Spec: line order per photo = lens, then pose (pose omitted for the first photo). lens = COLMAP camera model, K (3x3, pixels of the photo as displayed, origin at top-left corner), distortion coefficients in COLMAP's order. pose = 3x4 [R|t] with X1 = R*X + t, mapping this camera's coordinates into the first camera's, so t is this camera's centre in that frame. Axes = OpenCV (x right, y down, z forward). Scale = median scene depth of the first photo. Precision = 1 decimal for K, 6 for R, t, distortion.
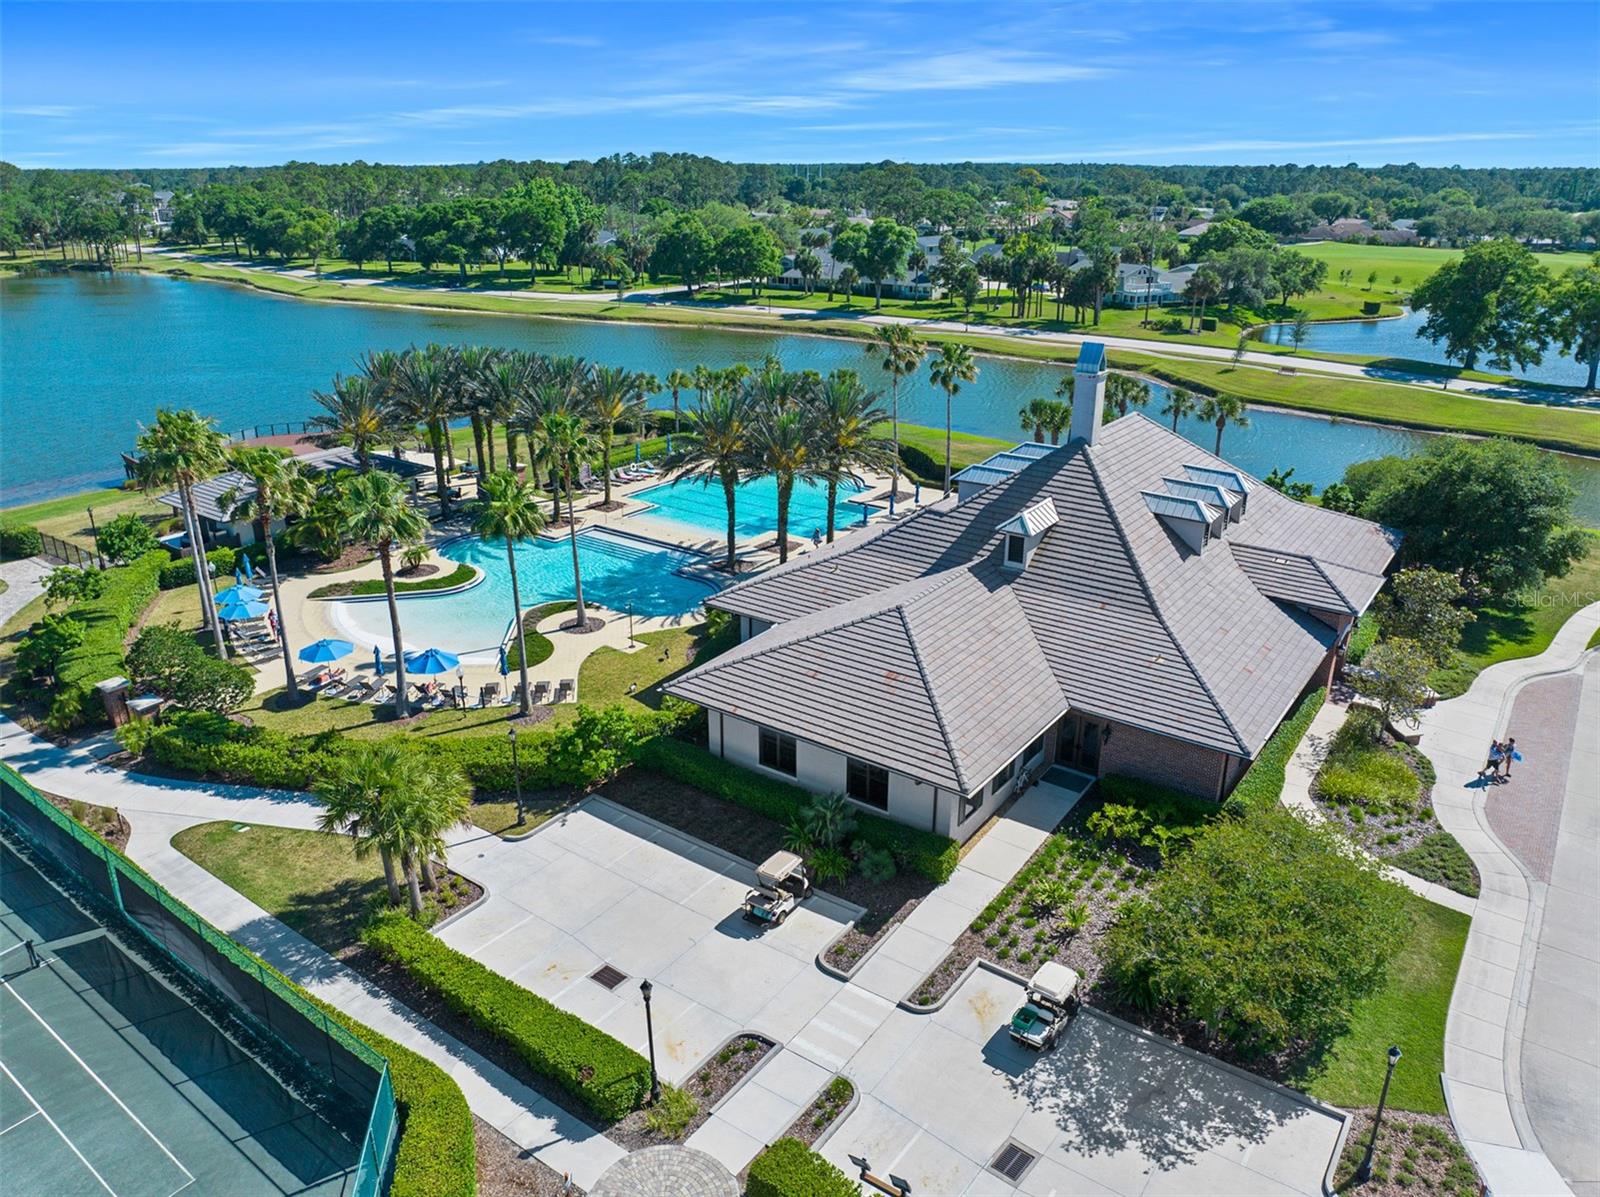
lens RADIAL K [[1123.3, 0, 800.0], [0, 1123.3, 598.5], [0, 0, 1]] dist [-0.036121, 0.008368]
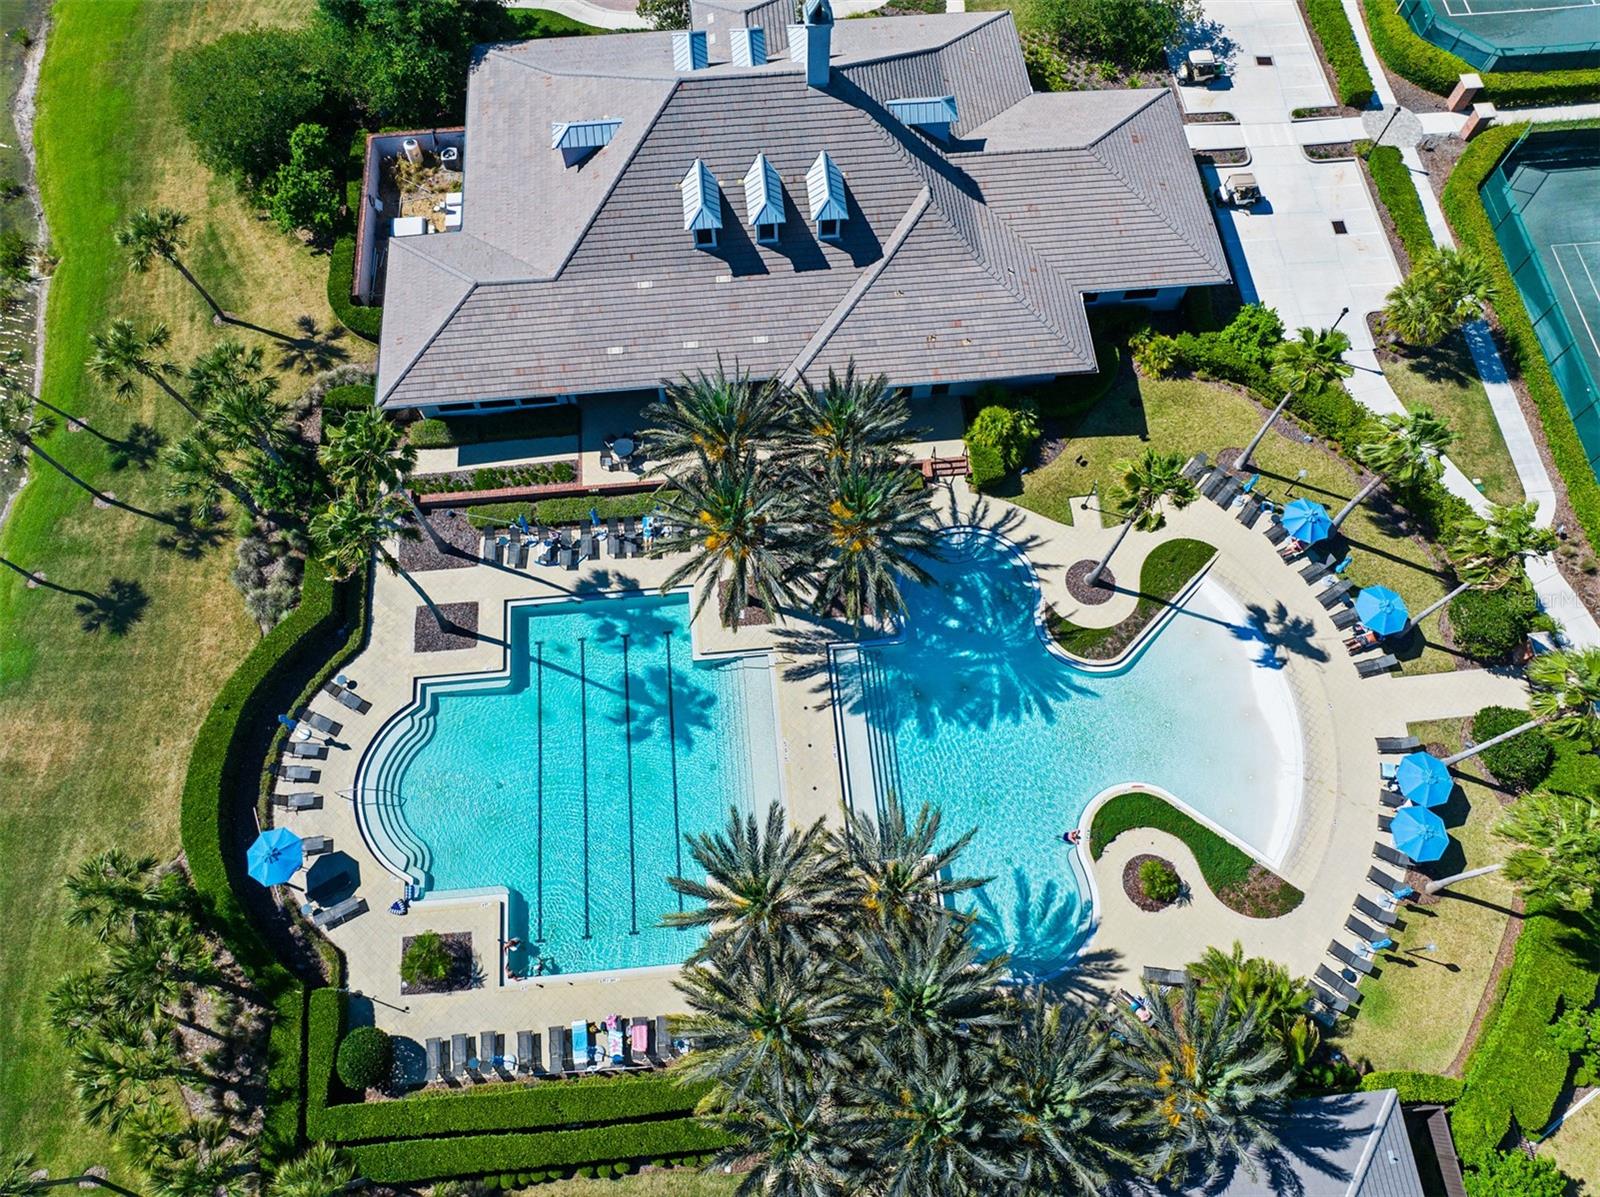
lens RADIAL K [[1123.3, 0, 800.0], [0, 1123.3, 598.5], [0, 0, 1]] dist [-0.036121, 0.008368]
pose [[-0.661760, -0.691512, 0.289628, -0.332173], [0.263808, 0.146830, 0.953334, -0.966520], [-0.701768, 0.707285, 0.085260, 1.174685]]
